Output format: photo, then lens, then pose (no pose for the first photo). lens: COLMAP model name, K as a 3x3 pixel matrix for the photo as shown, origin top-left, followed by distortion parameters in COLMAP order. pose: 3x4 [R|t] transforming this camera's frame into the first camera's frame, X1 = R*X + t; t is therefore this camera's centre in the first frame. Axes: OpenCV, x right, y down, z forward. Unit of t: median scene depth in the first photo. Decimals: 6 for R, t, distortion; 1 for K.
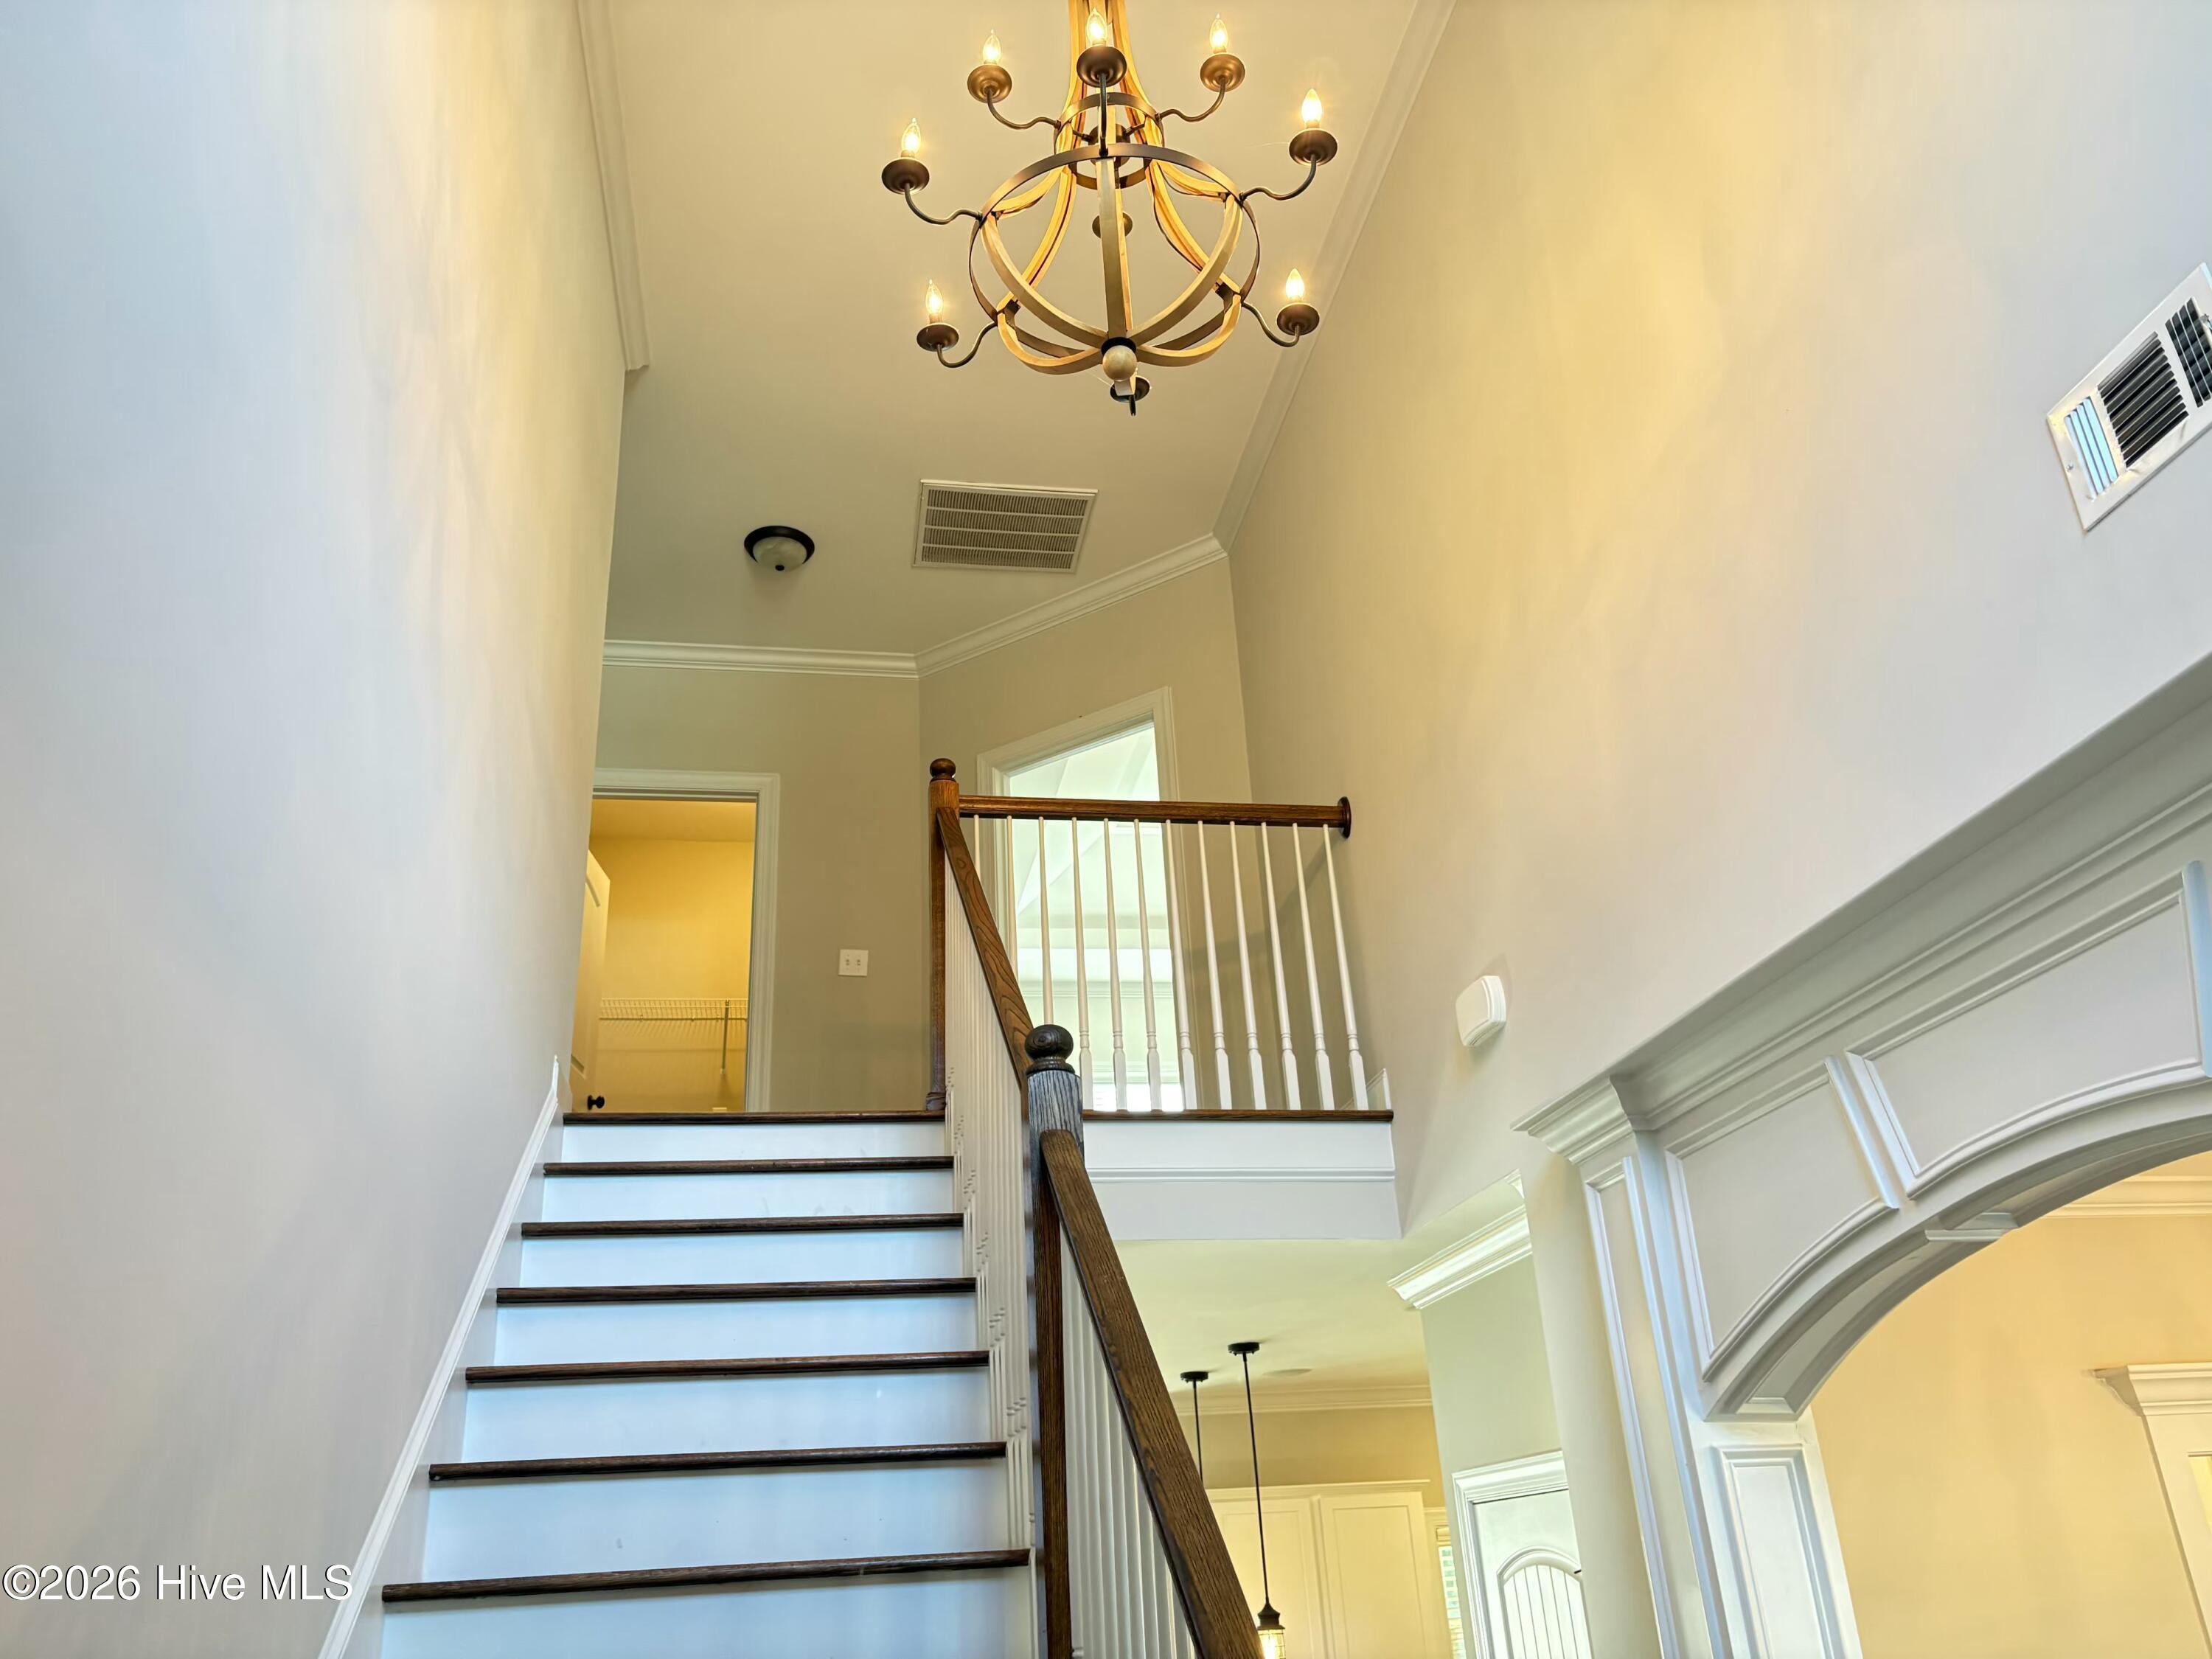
lens RADIAL K [[1671.5, 0, 1105.3], [0, 1671.5, 833.7], [0, 0, 1]] dist [0.037150, -0.005511]
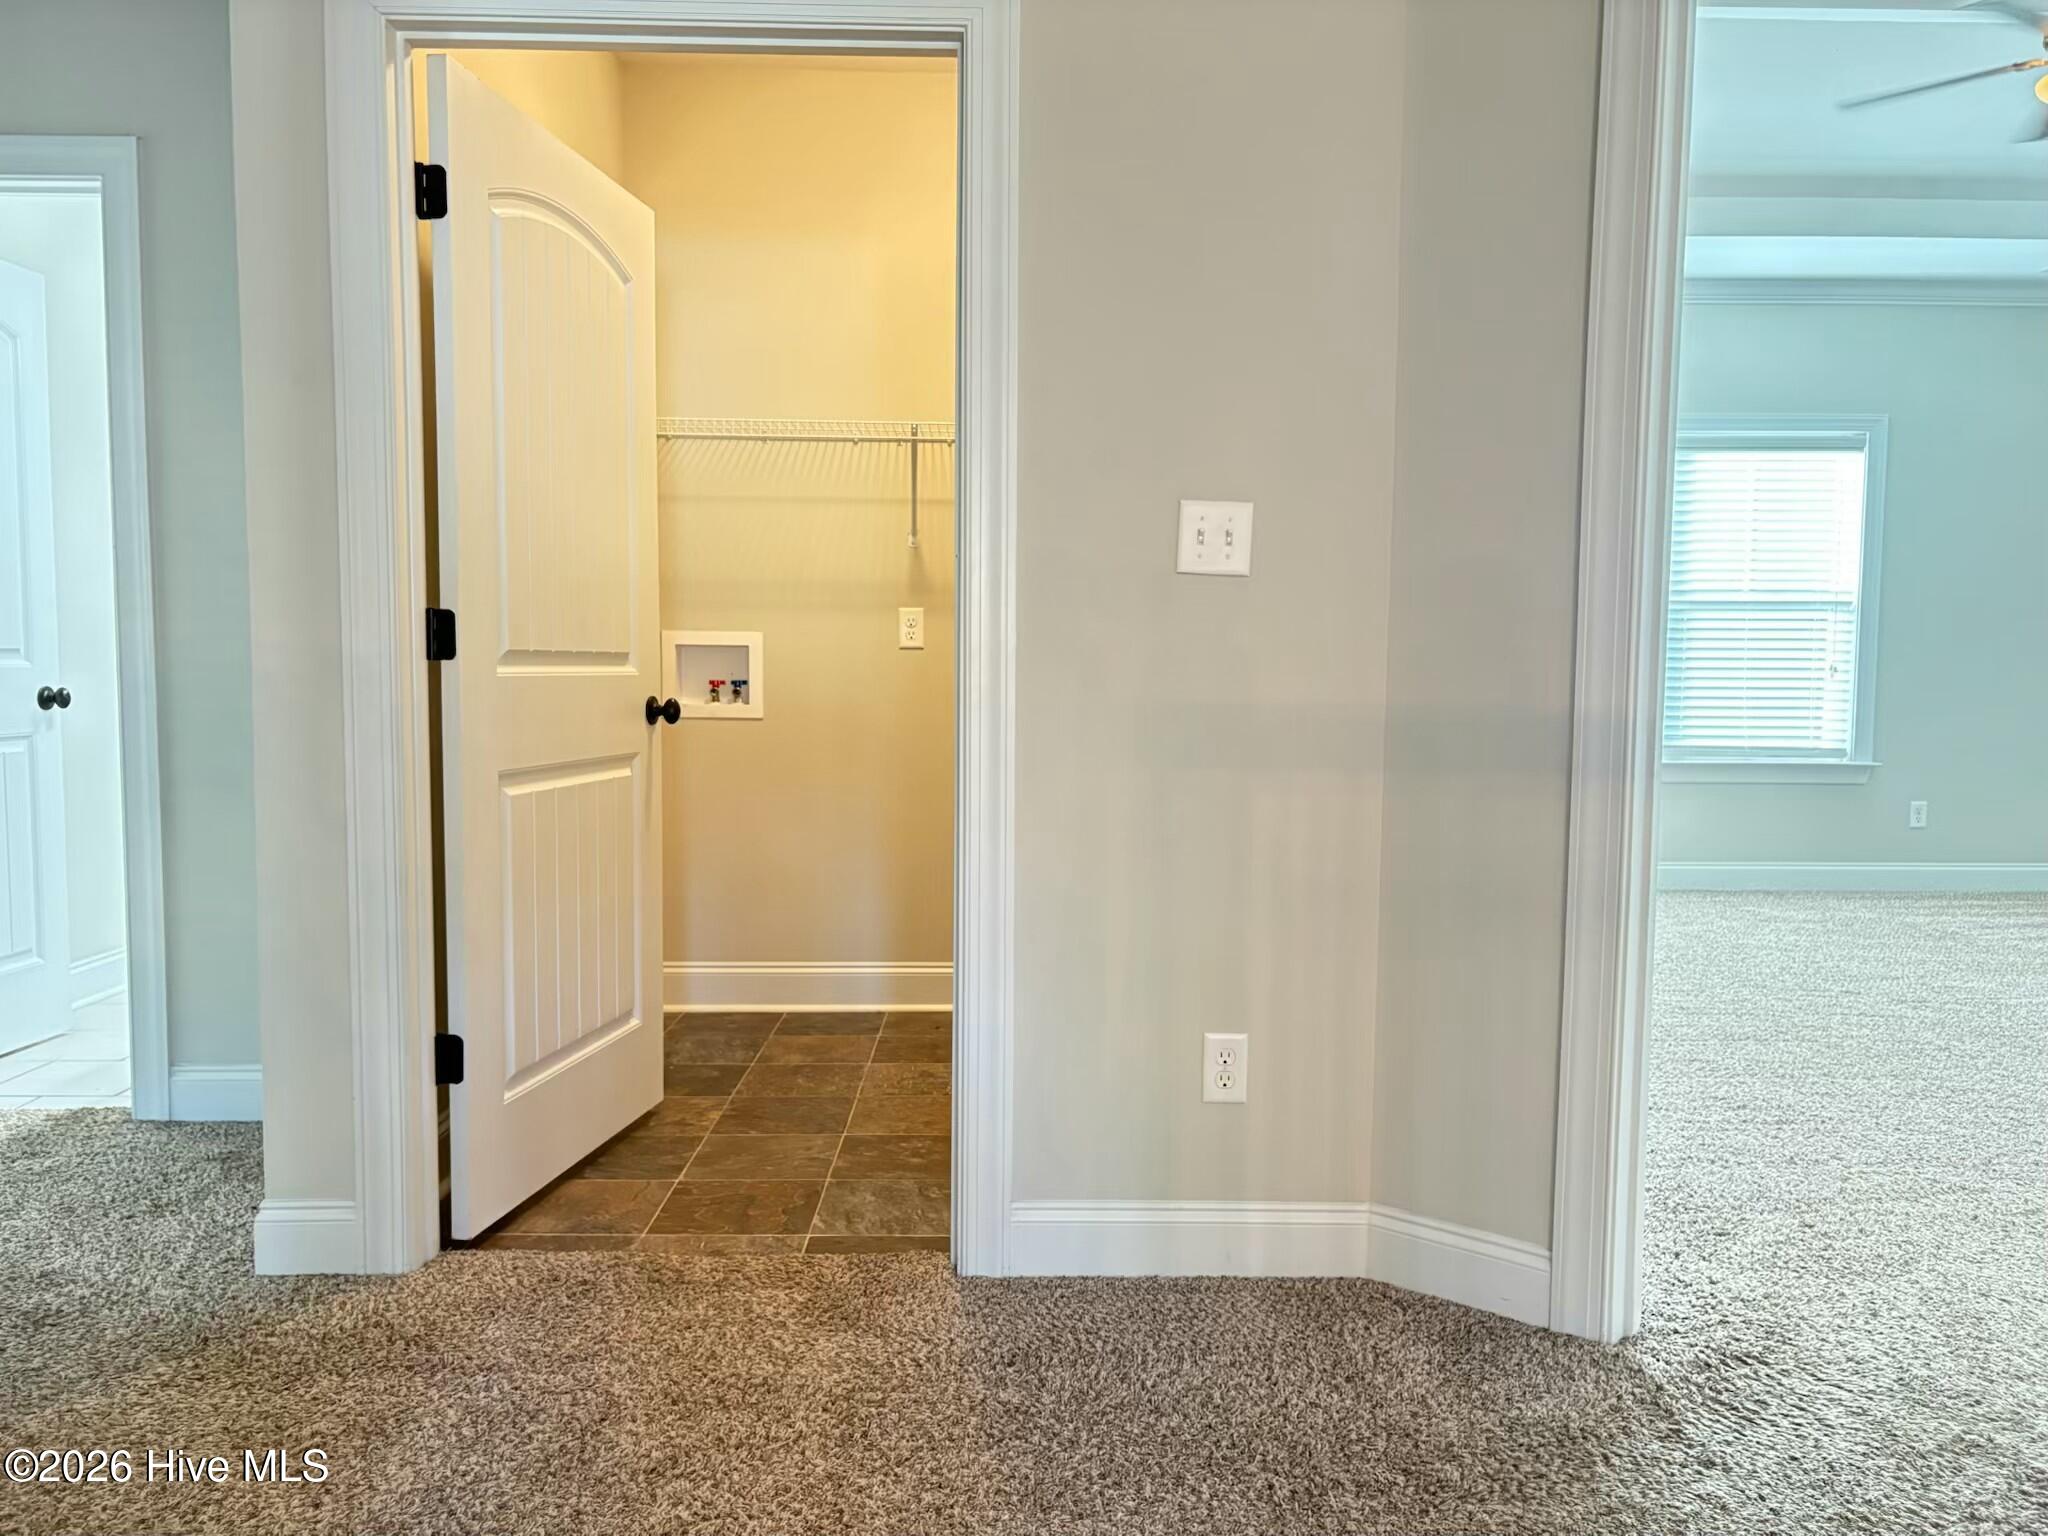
lens RADIAL K [[1547.6, 0, 1023.5], [0, 1547.6, 758.7], [0, 0, 1]] dist [0.037150, -0.005511]
pose [[0.985682, 0.074210, -0.151408, -0.135187], [0.007850, 0.876774, 0.480839, -0.050835], [0.168434, -0.475143, 0.863637, 0.653019]]
